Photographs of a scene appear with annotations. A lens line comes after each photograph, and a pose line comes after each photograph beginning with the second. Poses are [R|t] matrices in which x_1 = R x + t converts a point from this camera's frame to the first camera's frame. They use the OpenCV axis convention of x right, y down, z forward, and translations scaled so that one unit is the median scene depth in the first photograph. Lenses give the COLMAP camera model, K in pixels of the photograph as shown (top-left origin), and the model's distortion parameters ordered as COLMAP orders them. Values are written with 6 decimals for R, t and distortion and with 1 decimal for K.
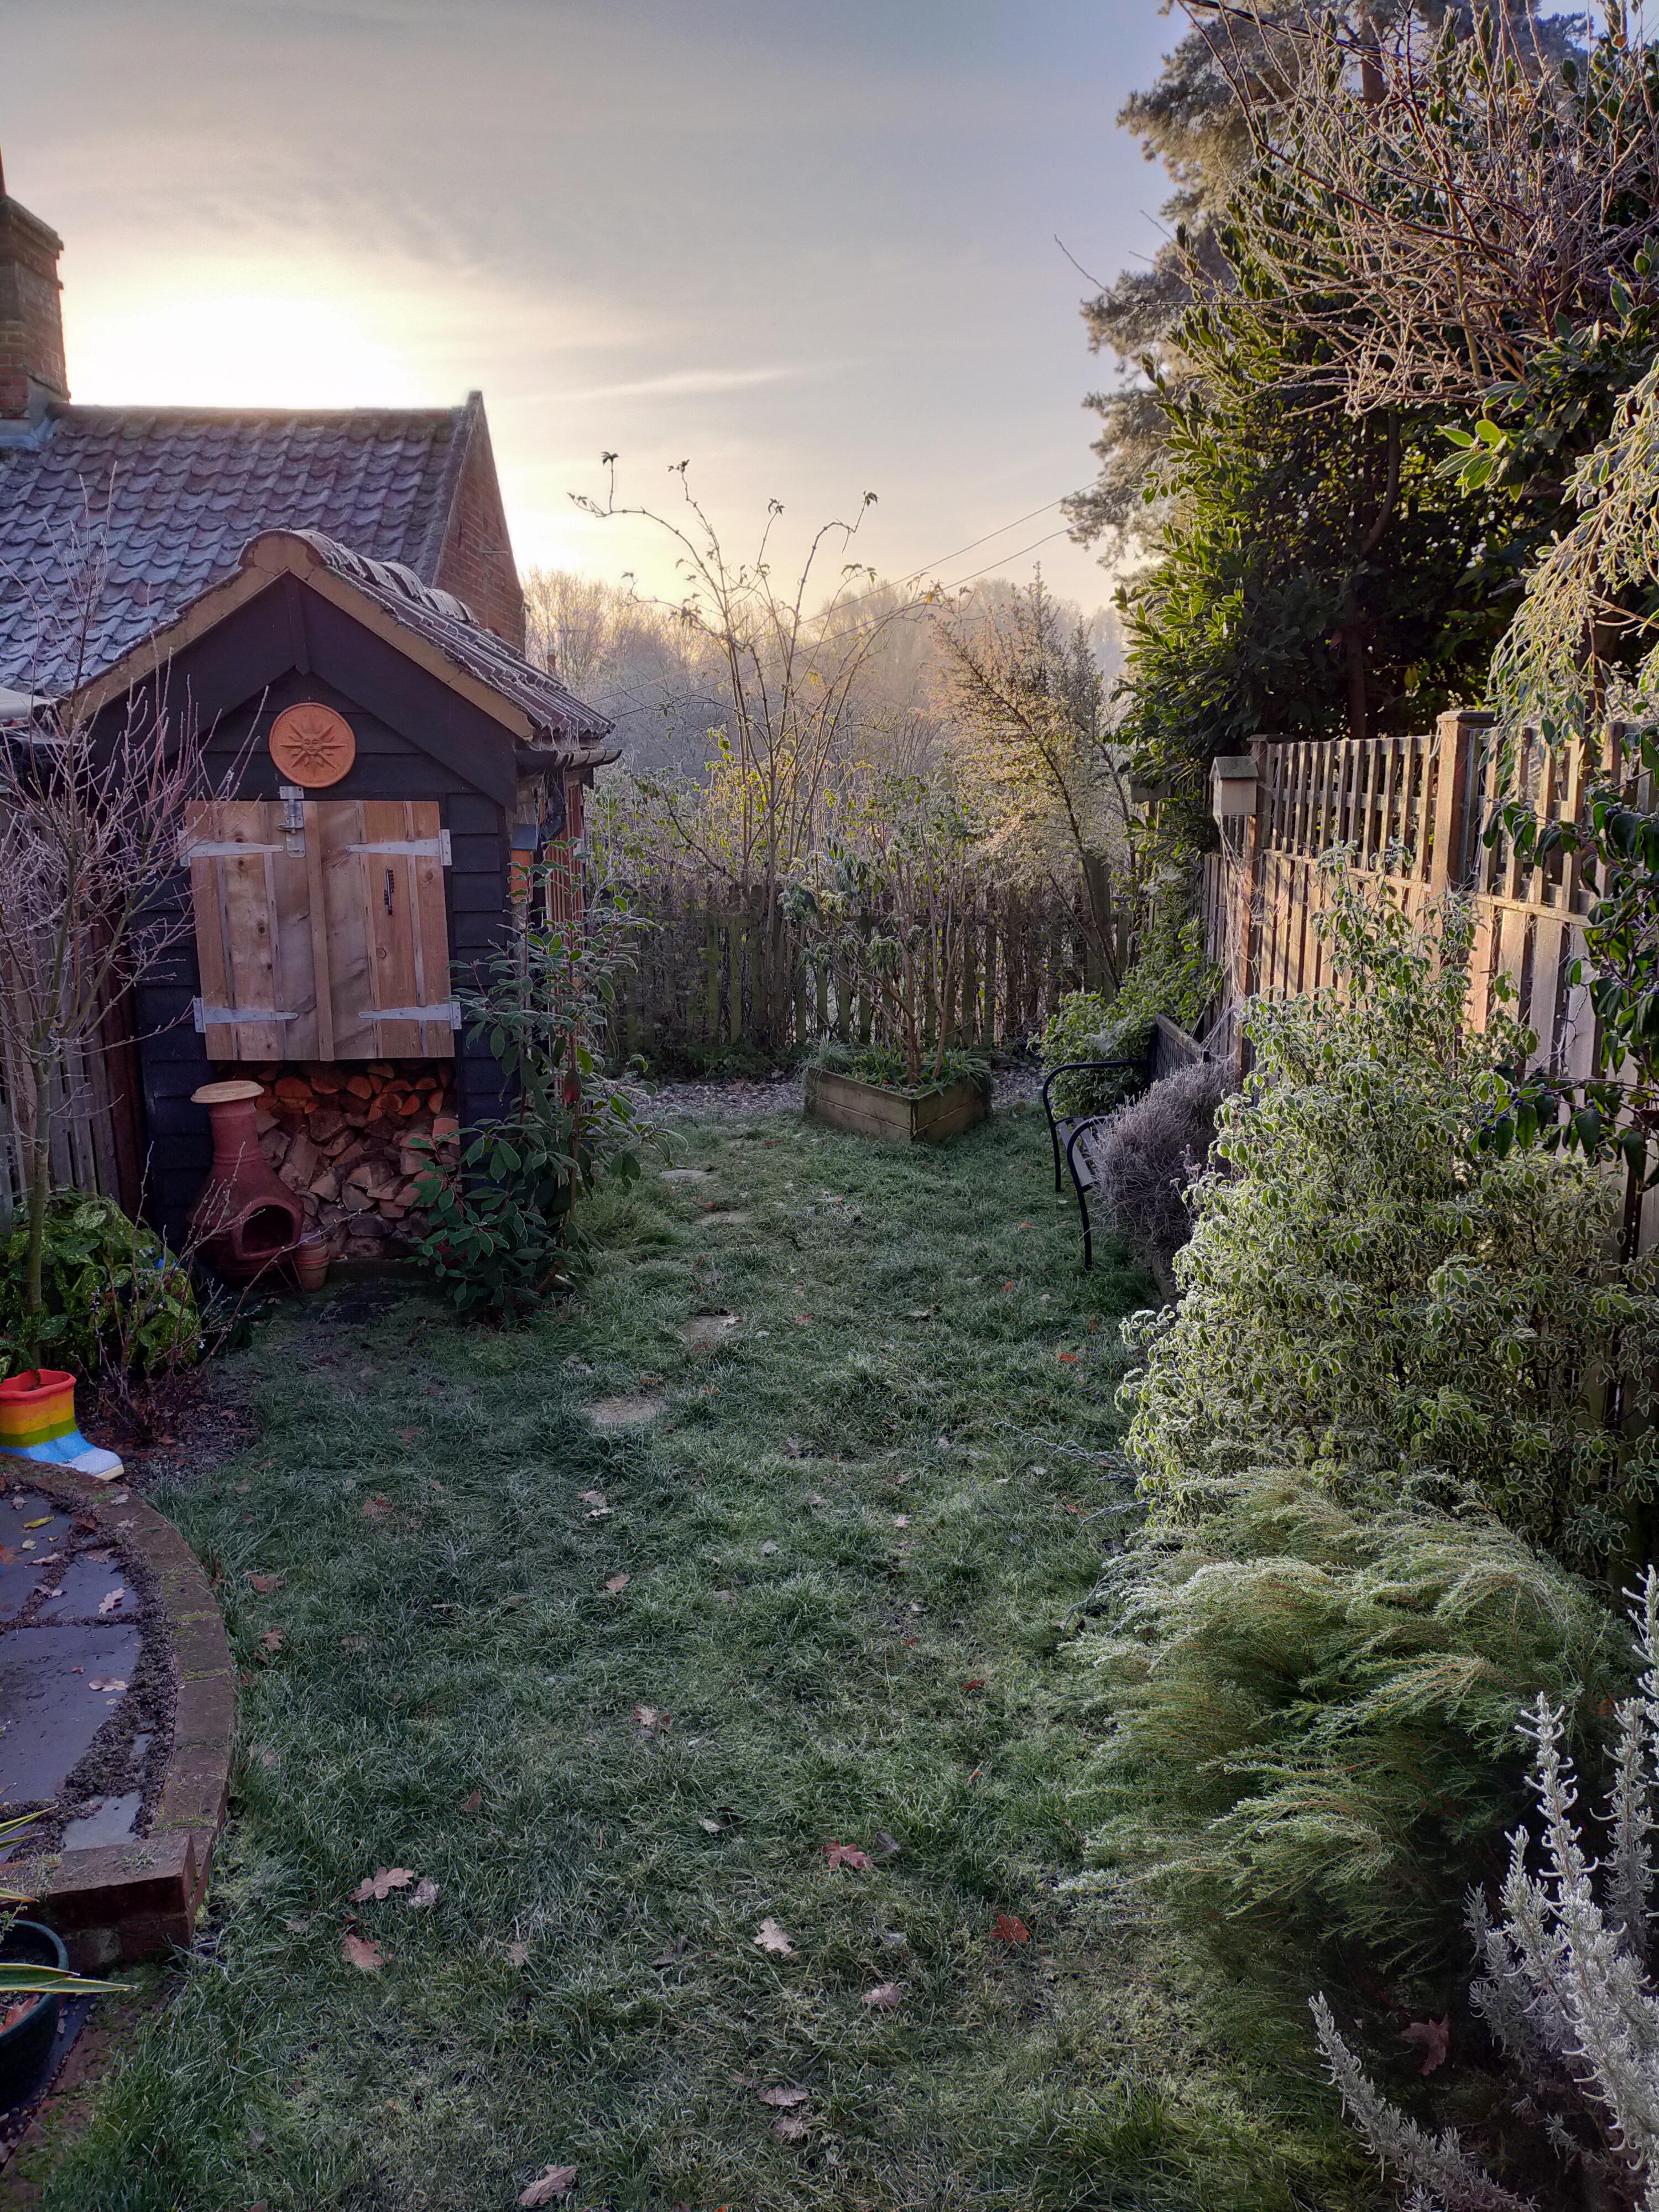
lens RADIAL K [[1650.2, 0, 837.6], [0, 1650.2, 1101.7], [0, 0, 1]] dist [0.019361, -0.020002]
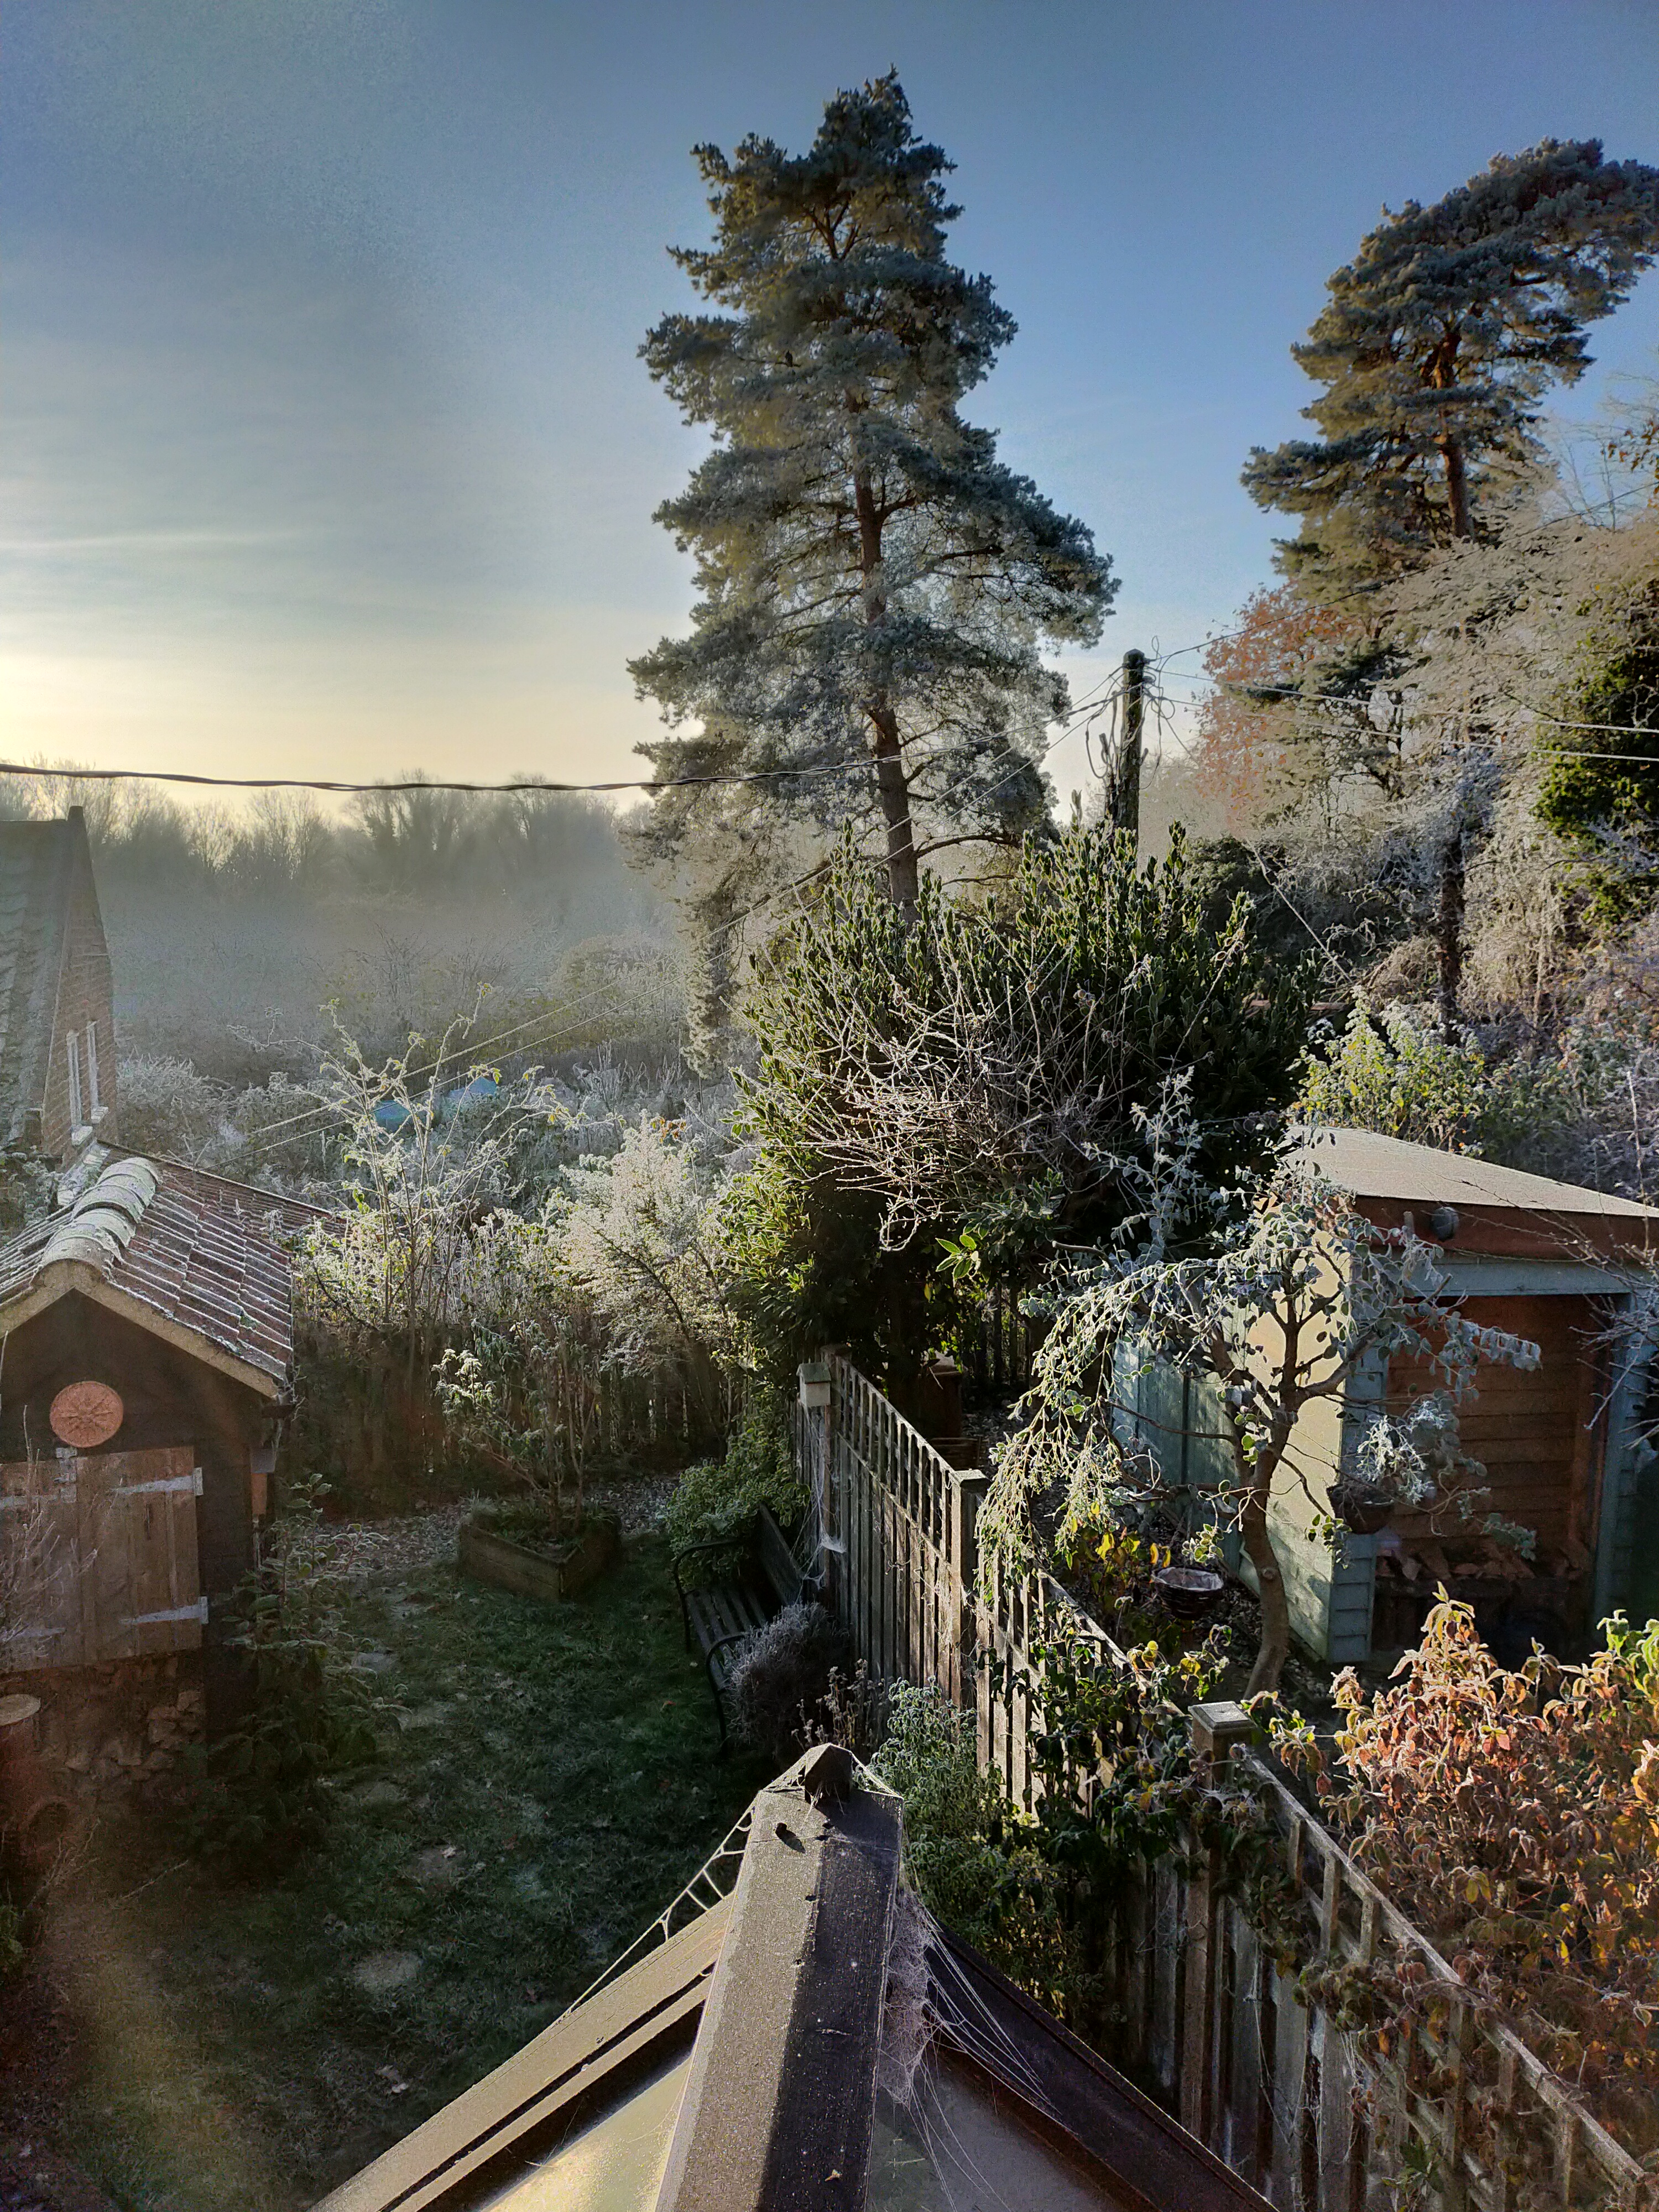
lens RADIAL K [[1650.2, 0, 828.2], [0, 1650.2, 1105.3], [0, 0, 1]] dist [0.019361, -0.020002]
pose [[0.965357, -0.029674, 0.259239, -0.088477], [0.059414, 0.992412, -0.107648, -0.251674], [-0.254078, 0.119321, 0.959795, -0.314823]]
